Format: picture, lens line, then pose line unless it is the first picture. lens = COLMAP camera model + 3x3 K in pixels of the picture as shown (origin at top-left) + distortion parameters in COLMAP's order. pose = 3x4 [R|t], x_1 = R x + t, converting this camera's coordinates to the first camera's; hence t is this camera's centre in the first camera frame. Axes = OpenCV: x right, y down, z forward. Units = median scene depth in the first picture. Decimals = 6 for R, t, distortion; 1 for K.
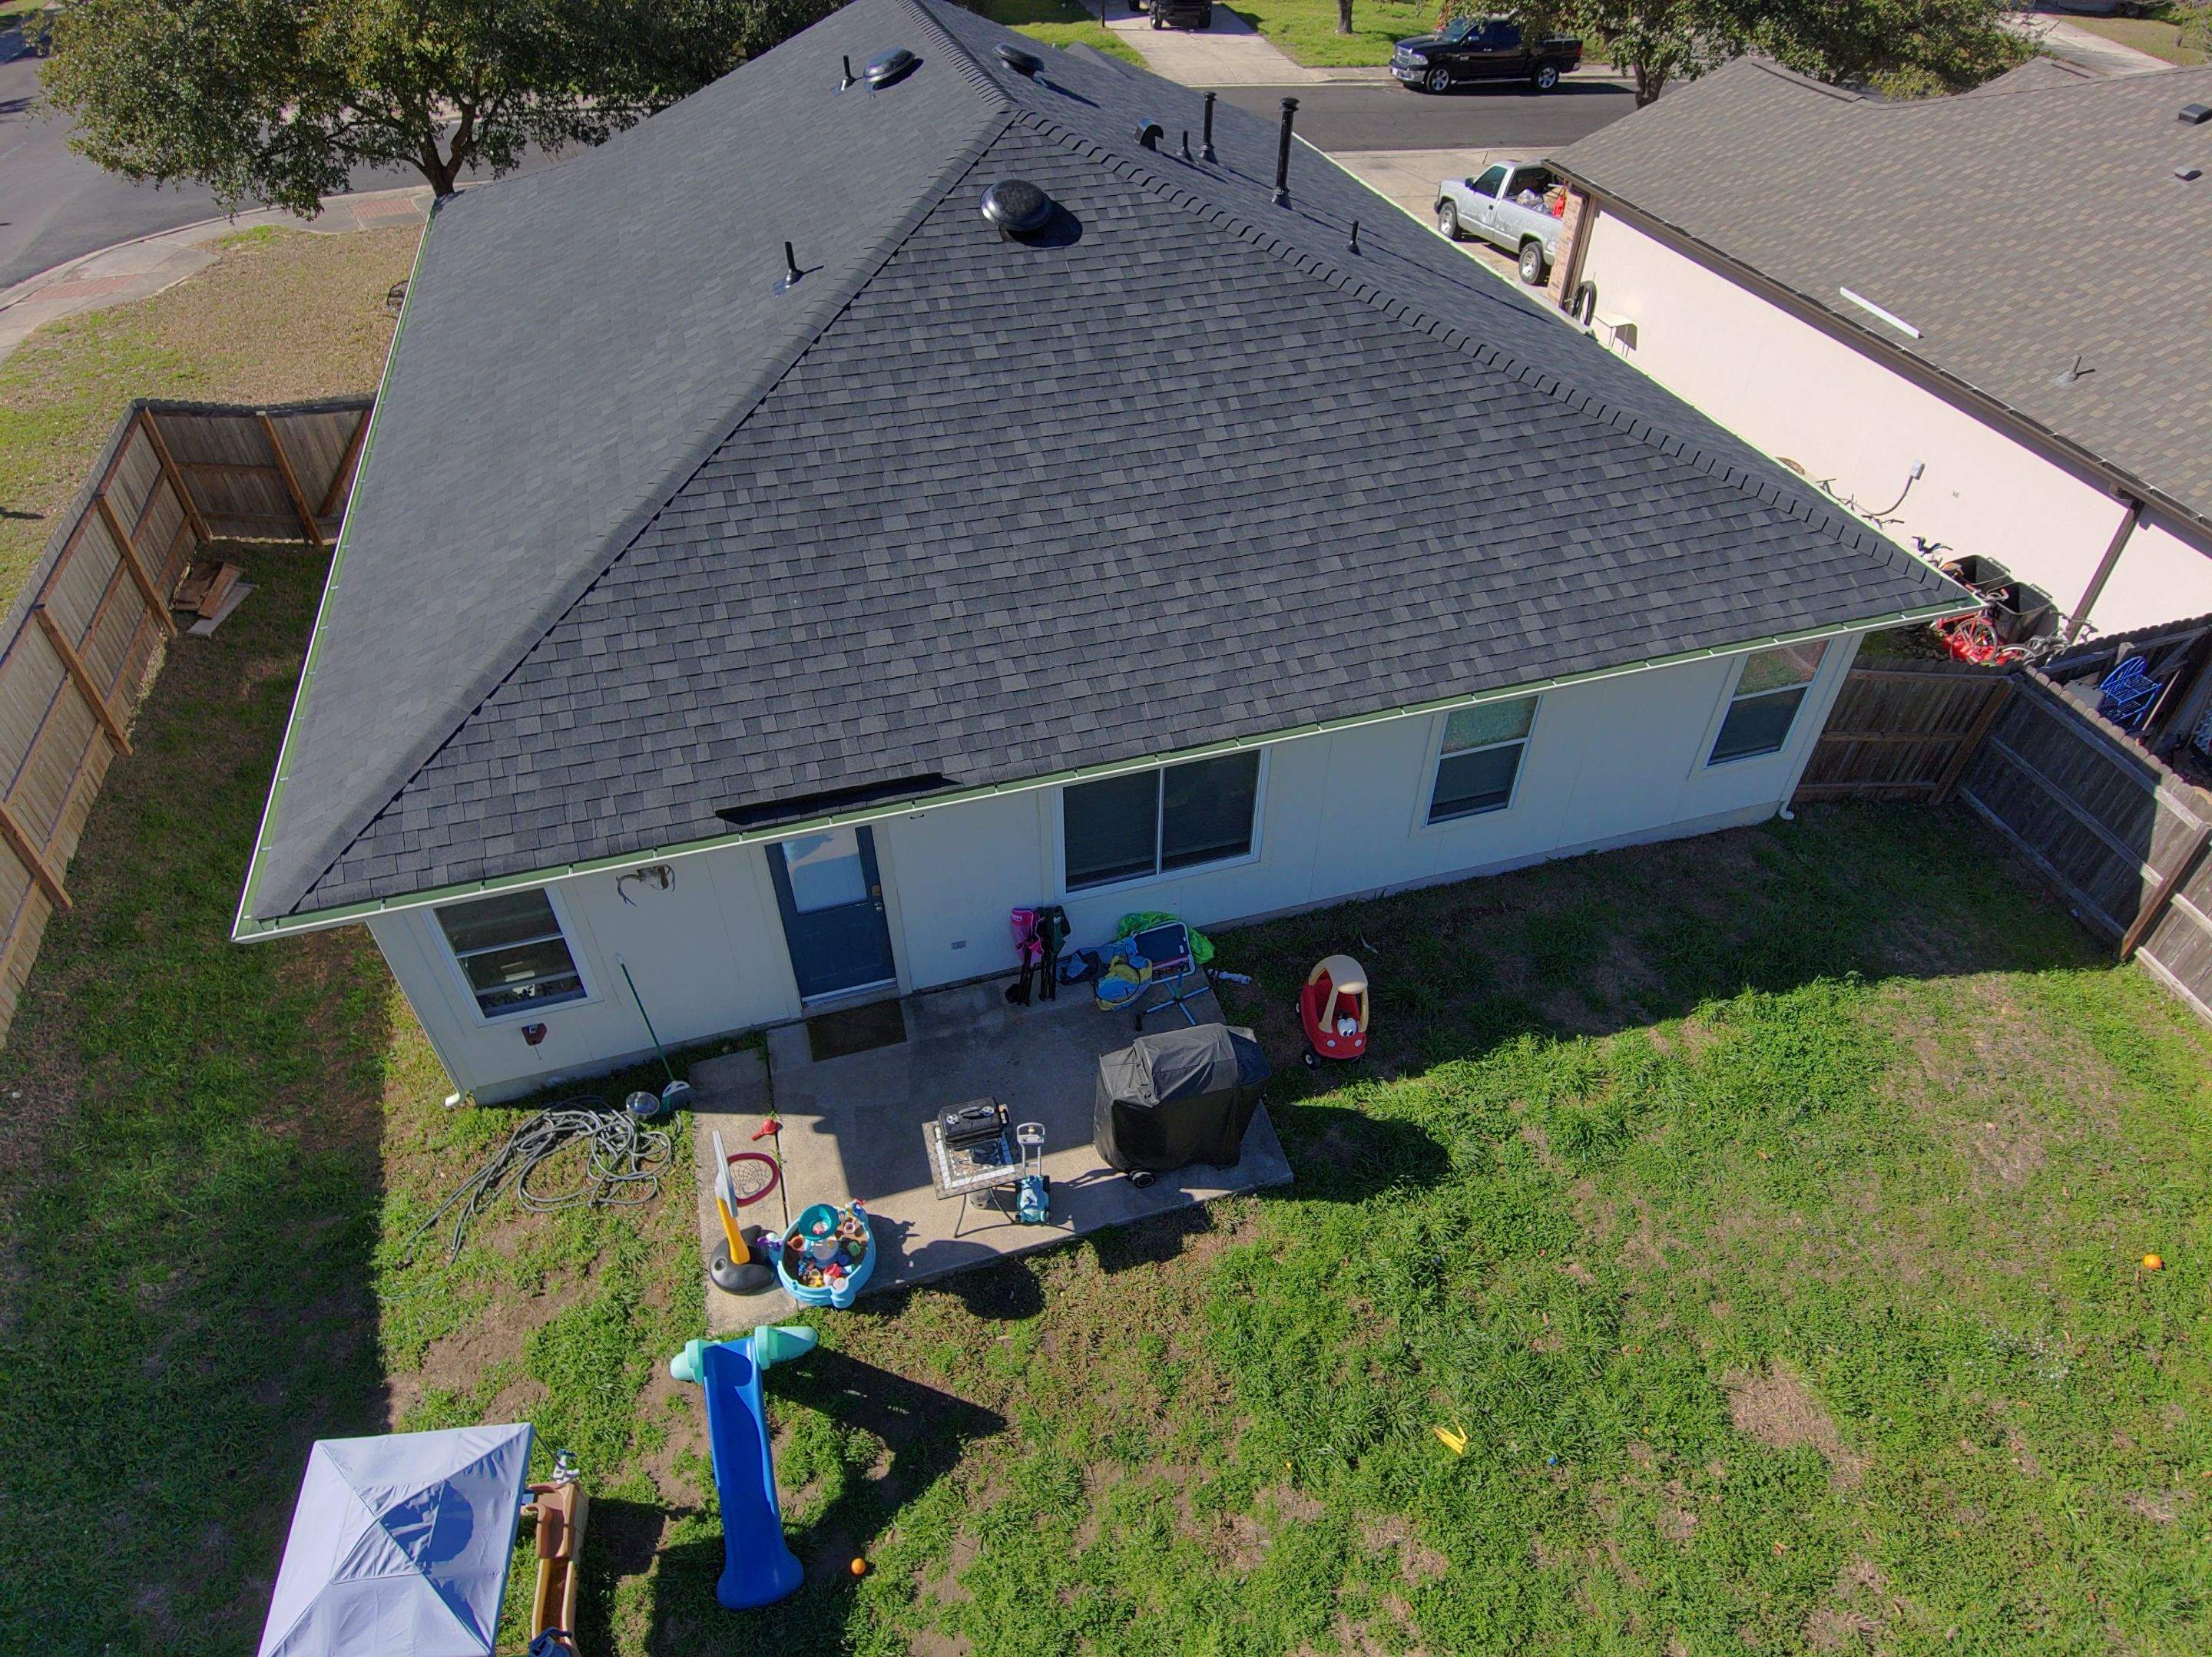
lens RADIAL K [[1308.8, 0, 1106.0], [0, 1308.8, 828.5], [0, 0, 1]] dist [0.067556, -0.093095]
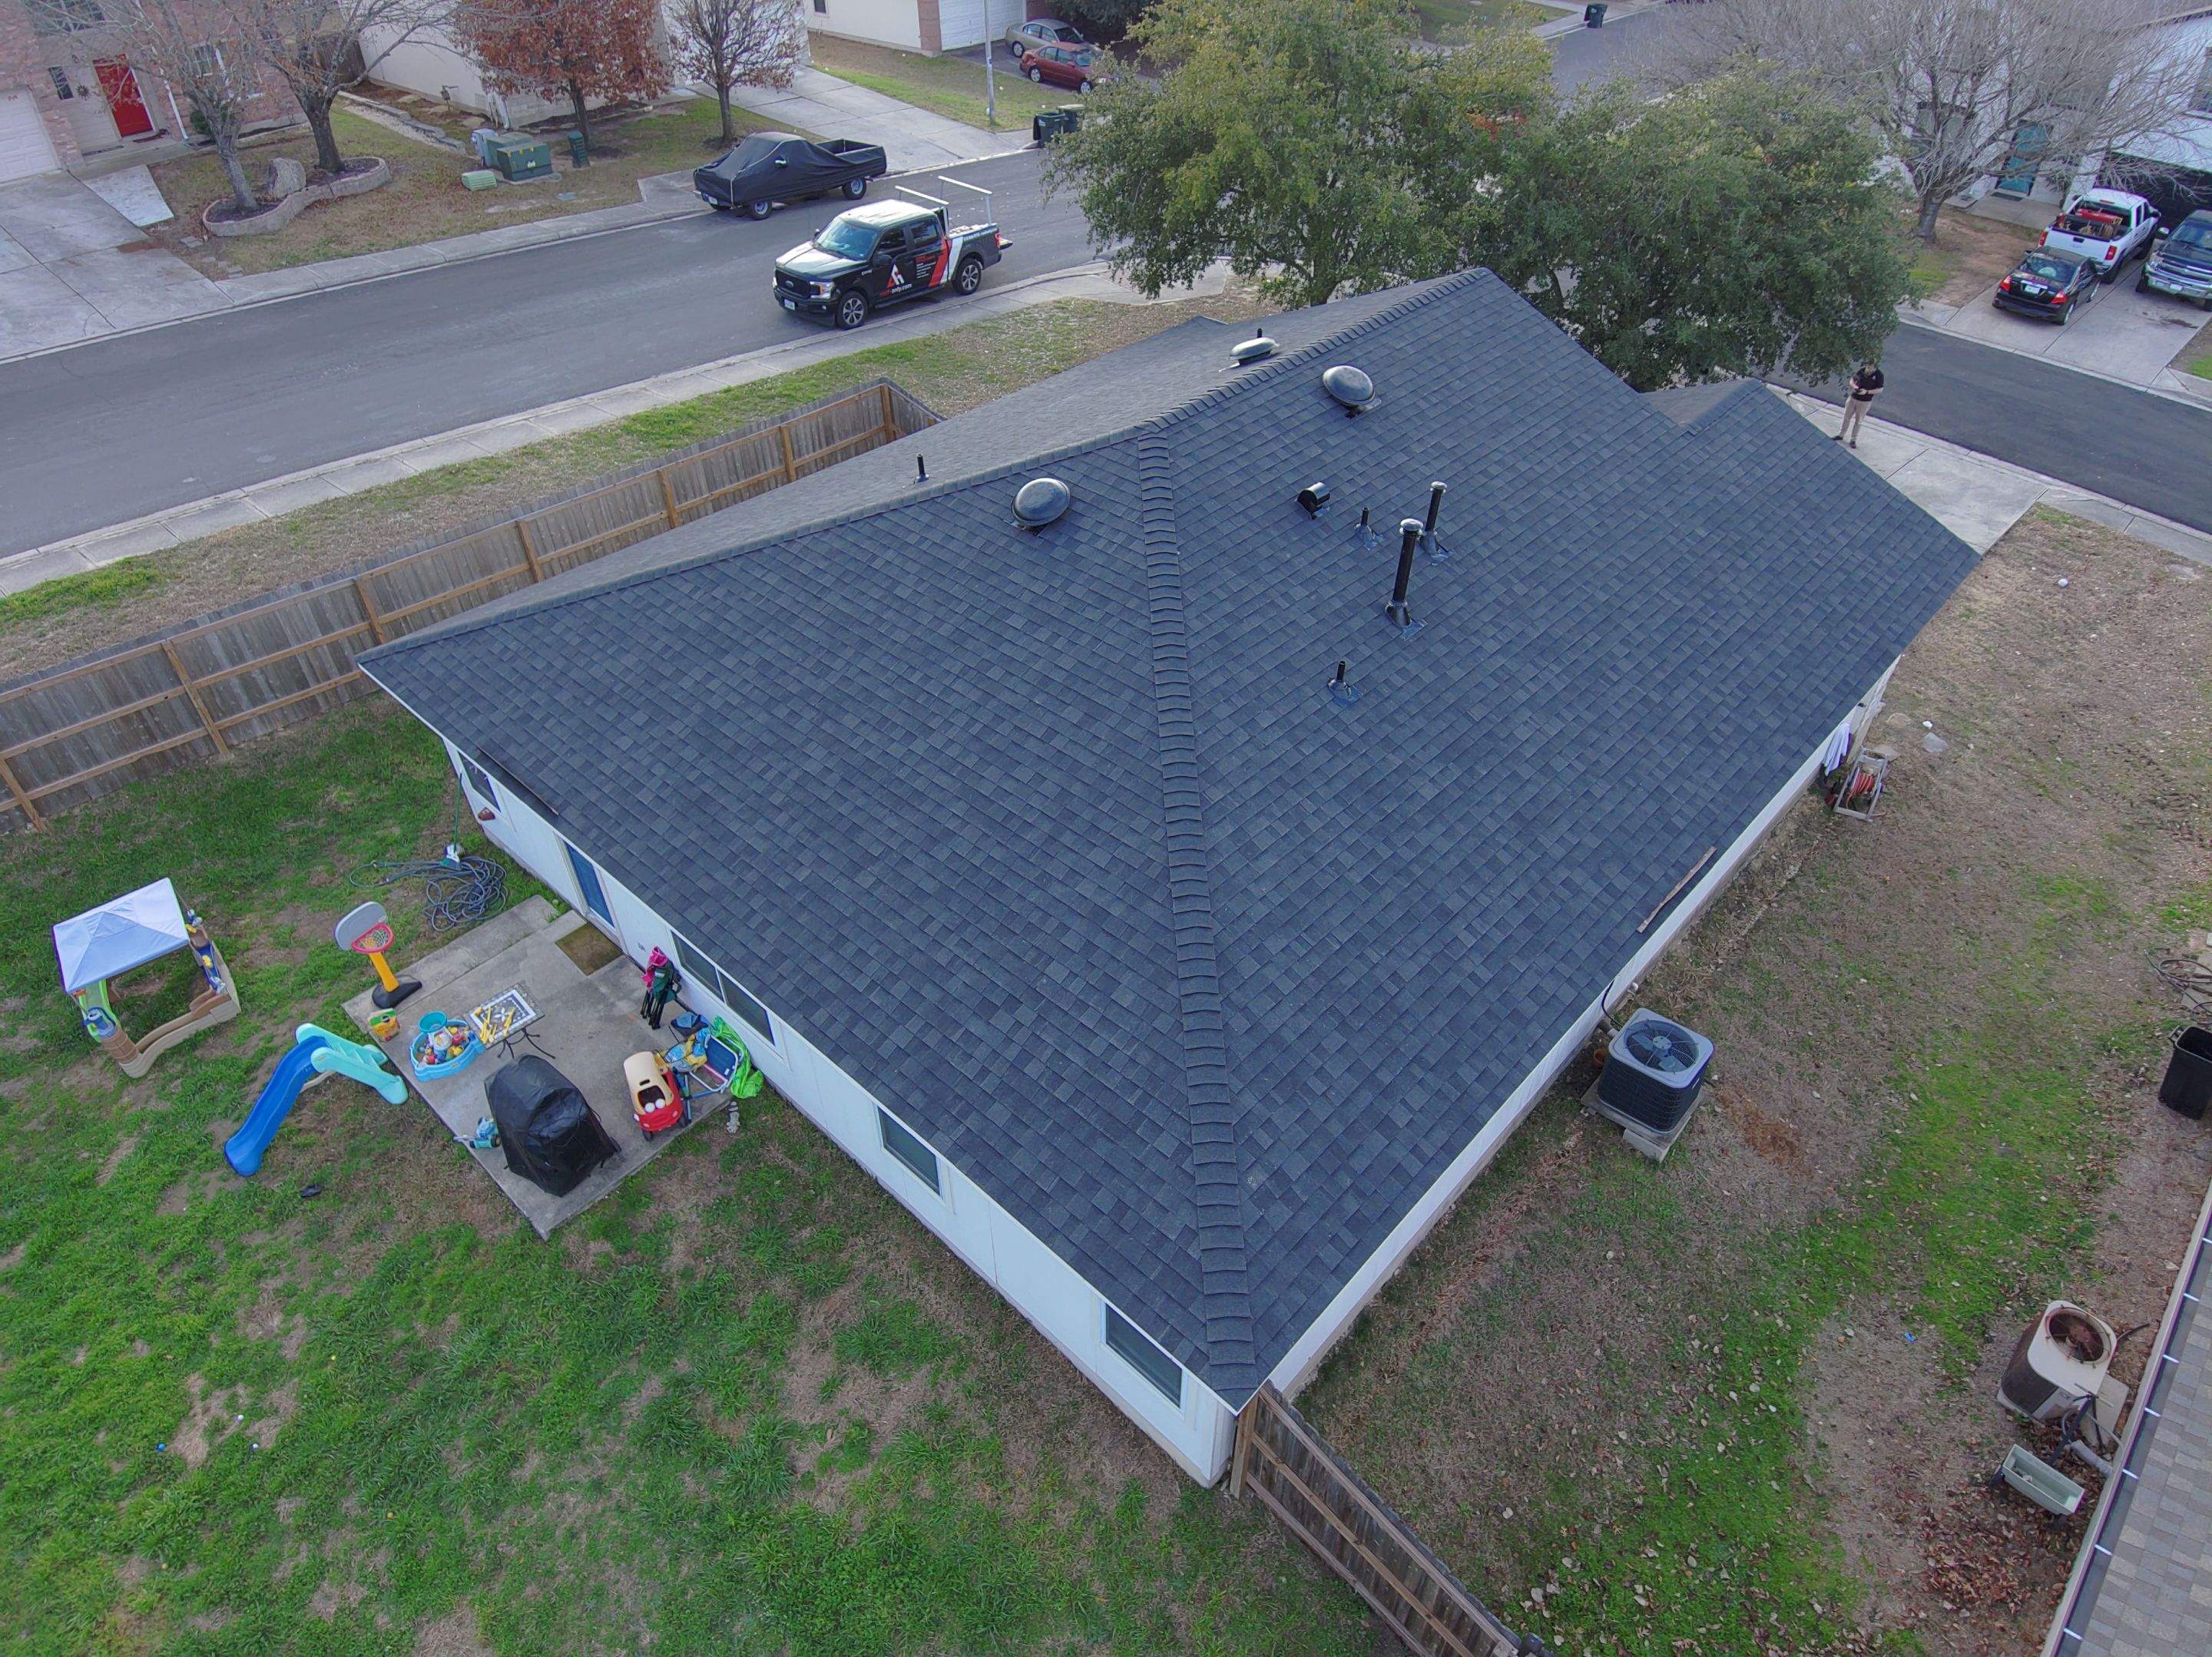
lens RADIAL K [[1310.7, 0, 1101.5], [0, 1310.7, 822.6], [0, 0, 1]] dist [0.076723, -0.108385]
pose [[0.505948, 0.555696, -0.659711, 0.645851], [-0.571245, 0.788927, 0.226437, -0.399491], [0.646294, 0.262291, 0.716595, 0.209833]]
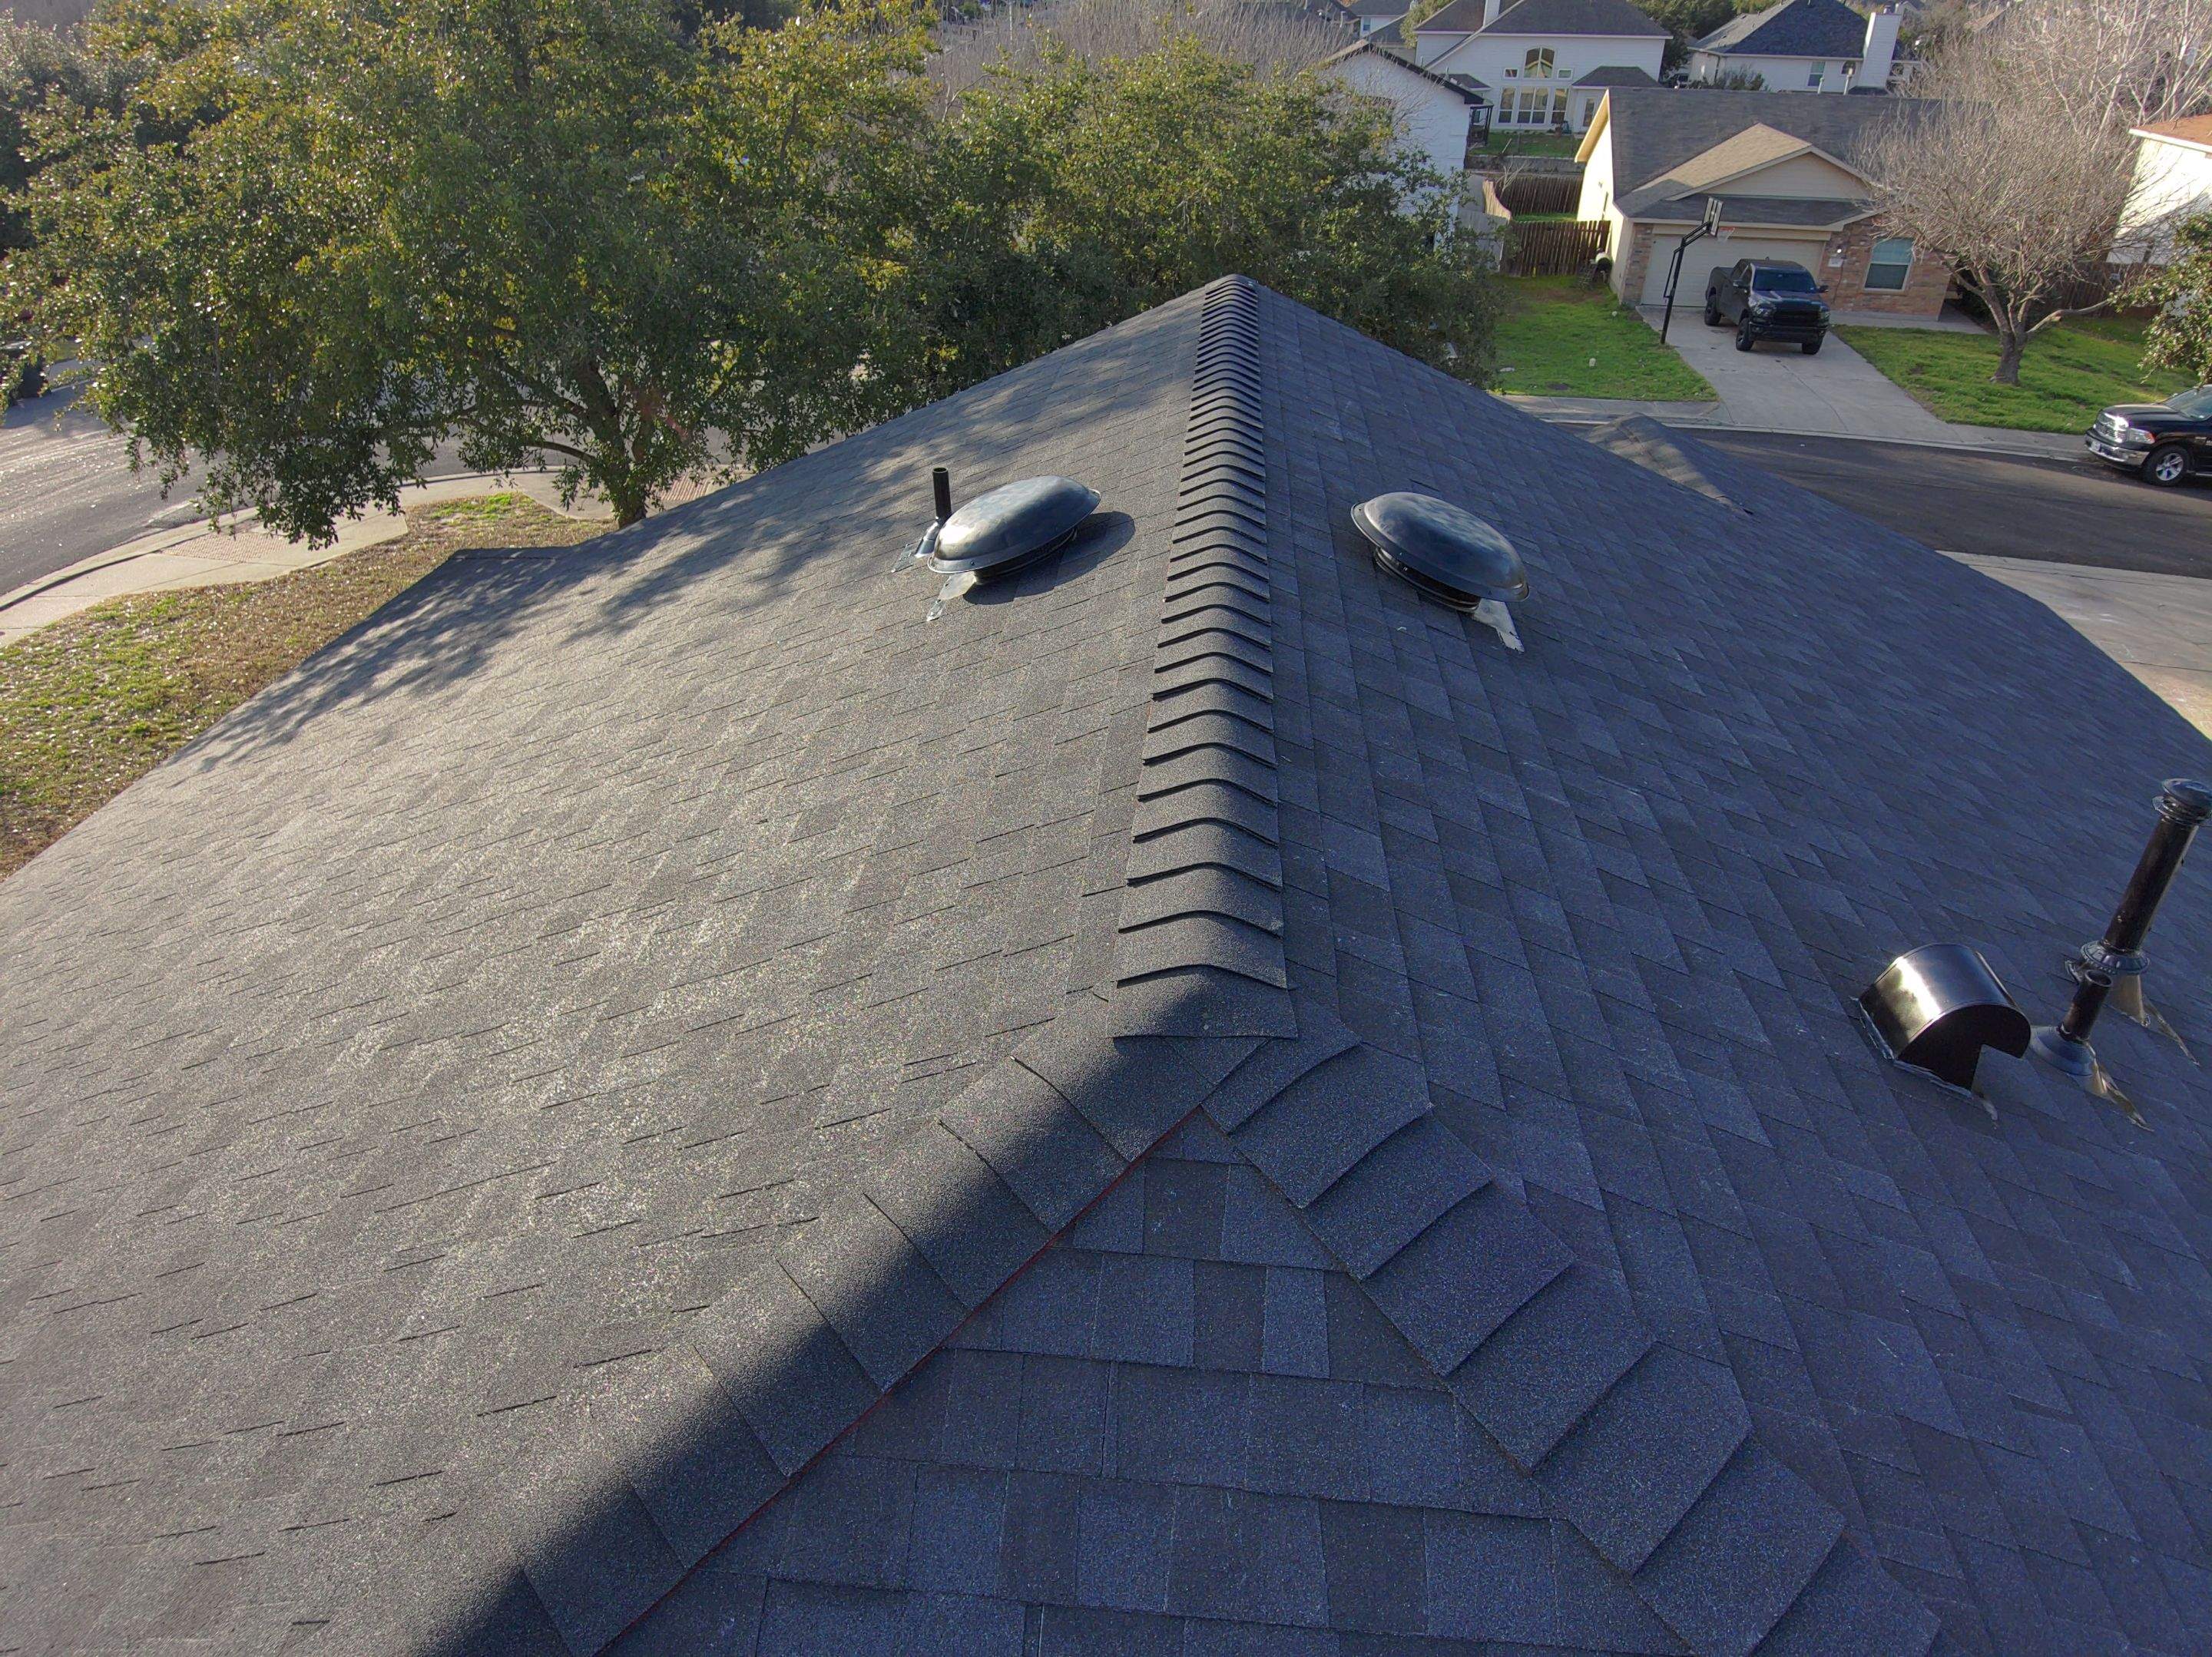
lens RADIAL K [[1305.4, 0, 1101.4], [0, 1305.4, 828.6], [0, 0, 1]] dist [0.077810, -0.104771]
pose [[0.929864, 0.196022, -0.311332, -0.029122], [-0.245653, 0.960766, -0.128778, -0.423786], [0.273874, 0.196225, 0.941535, 0.652297]]
